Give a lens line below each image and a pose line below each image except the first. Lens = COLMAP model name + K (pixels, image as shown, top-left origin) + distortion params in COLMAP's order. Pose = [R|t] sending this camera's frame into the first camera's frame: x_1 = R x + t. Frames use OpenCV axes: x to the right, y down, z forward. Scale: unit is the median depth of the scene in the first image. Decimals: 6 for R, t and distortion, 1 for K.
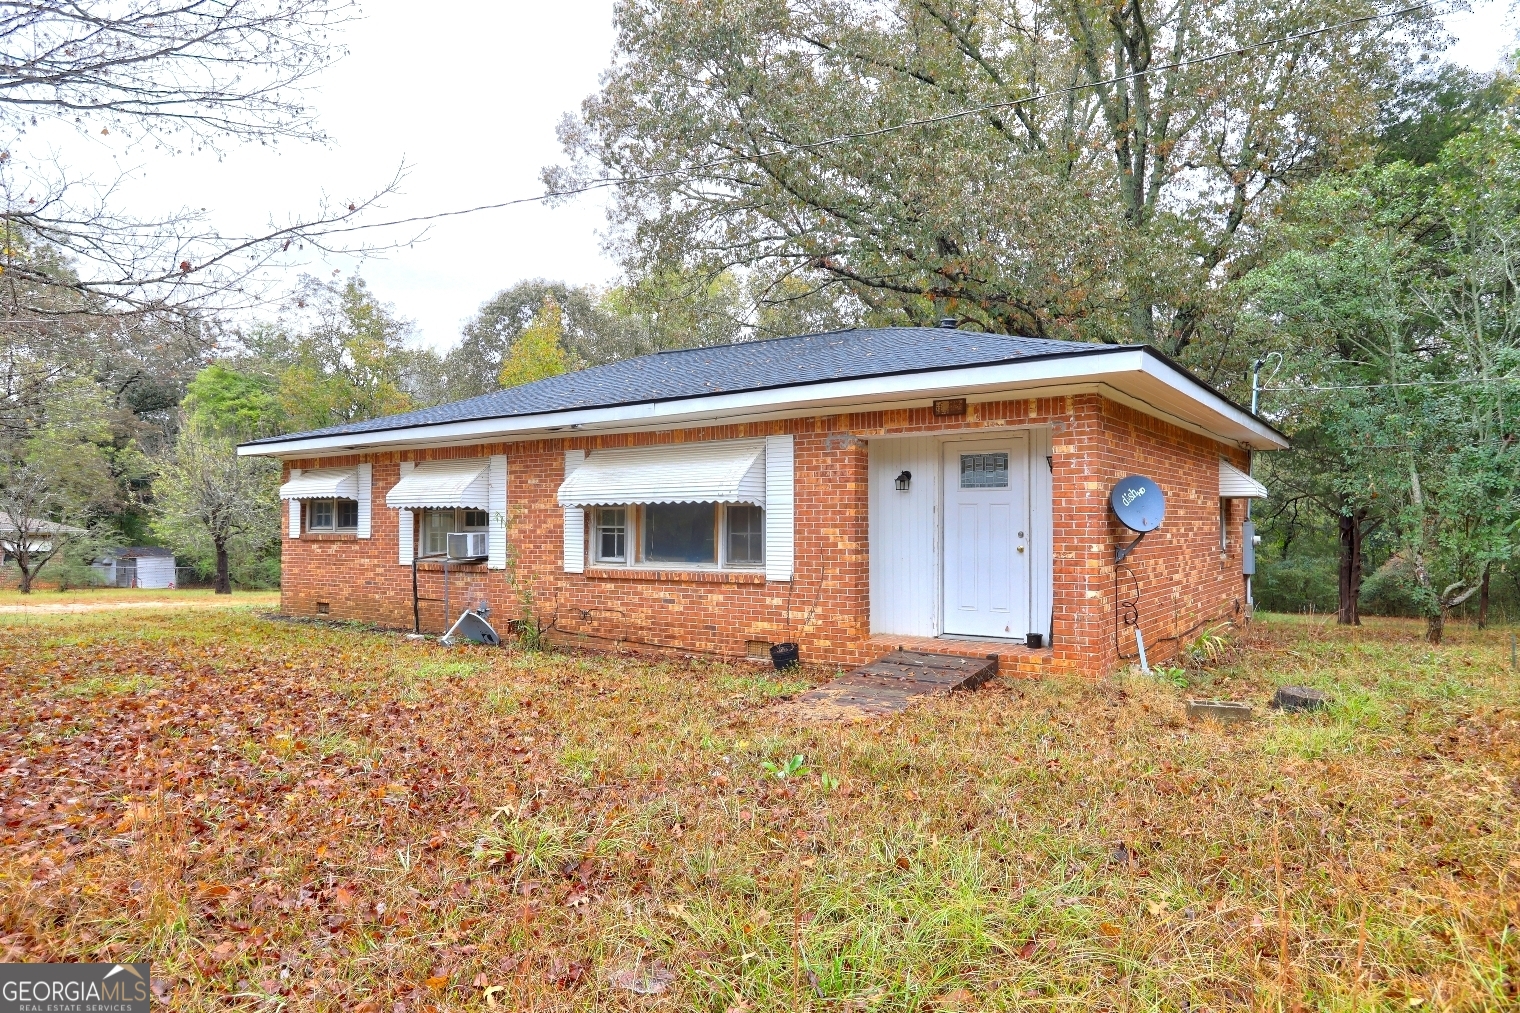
lens RADIAL K [[934.5, 0, 762.5], [0, 934.5, 509.9], [0, 0, 1]] dist [-0.010030, -0.000169]
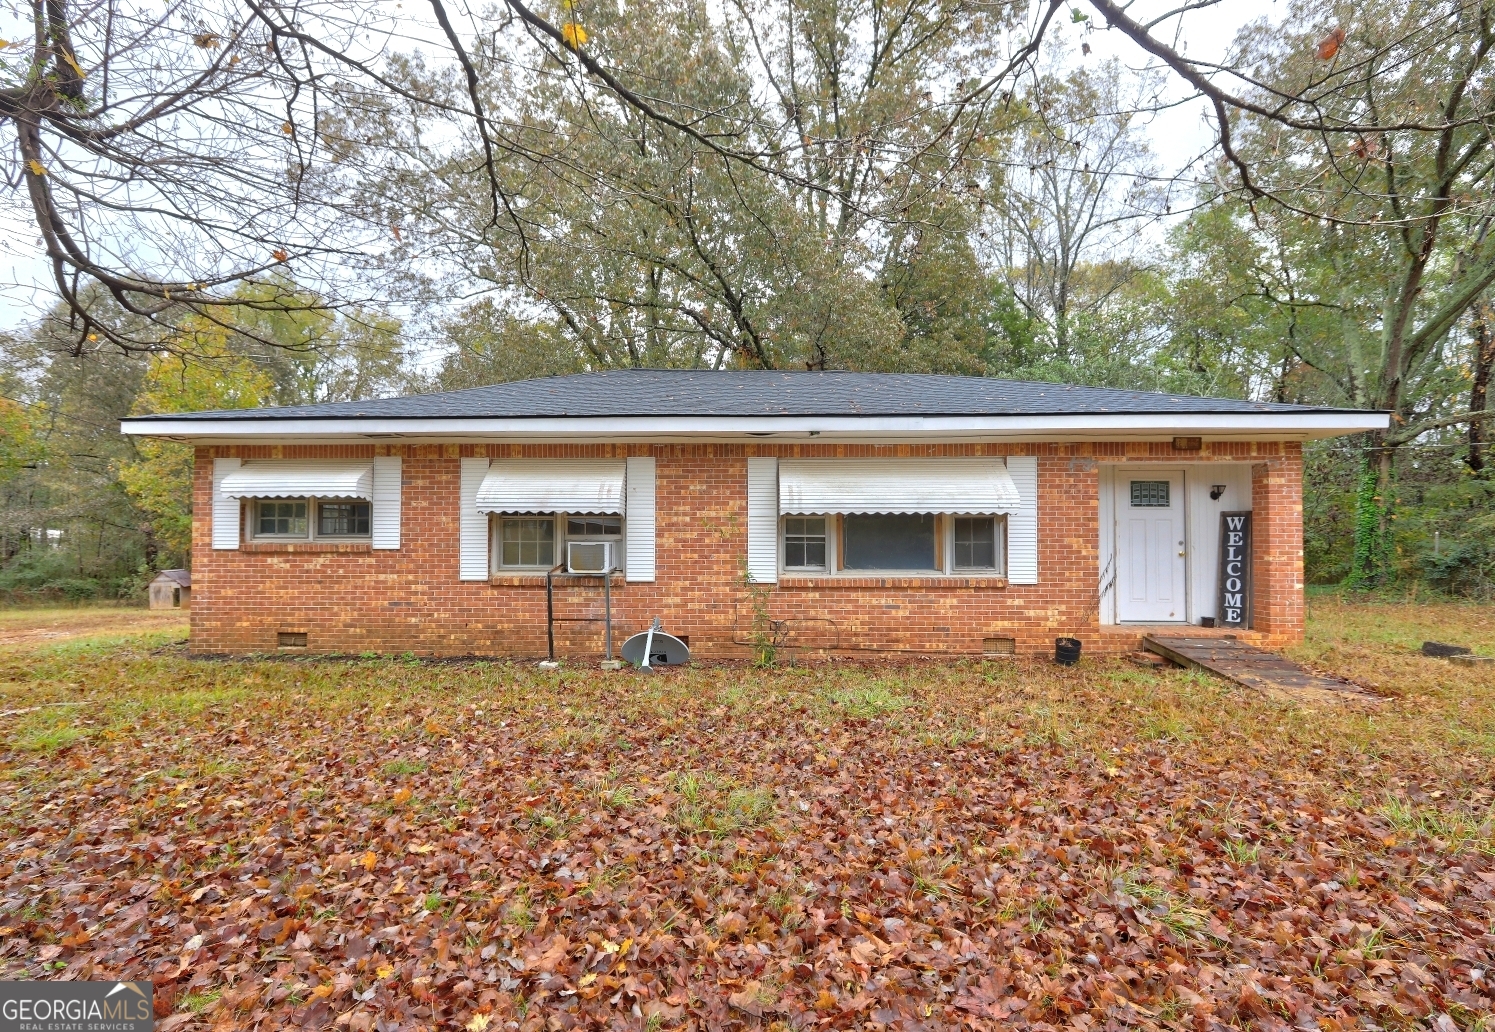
lens RADIAL K [[662.8, 0, 747.0], [0, 662.8, 517.1], [0, 0, 1]] dist [0.000191, 0.000096]
pose [[0.834881, 0.017292, 0.550158, -0.599934], [-0.012787, 0.999846, -0.012021, 0.007163], [-0.550281, 0.003001, 0.834974, 0.432406]]
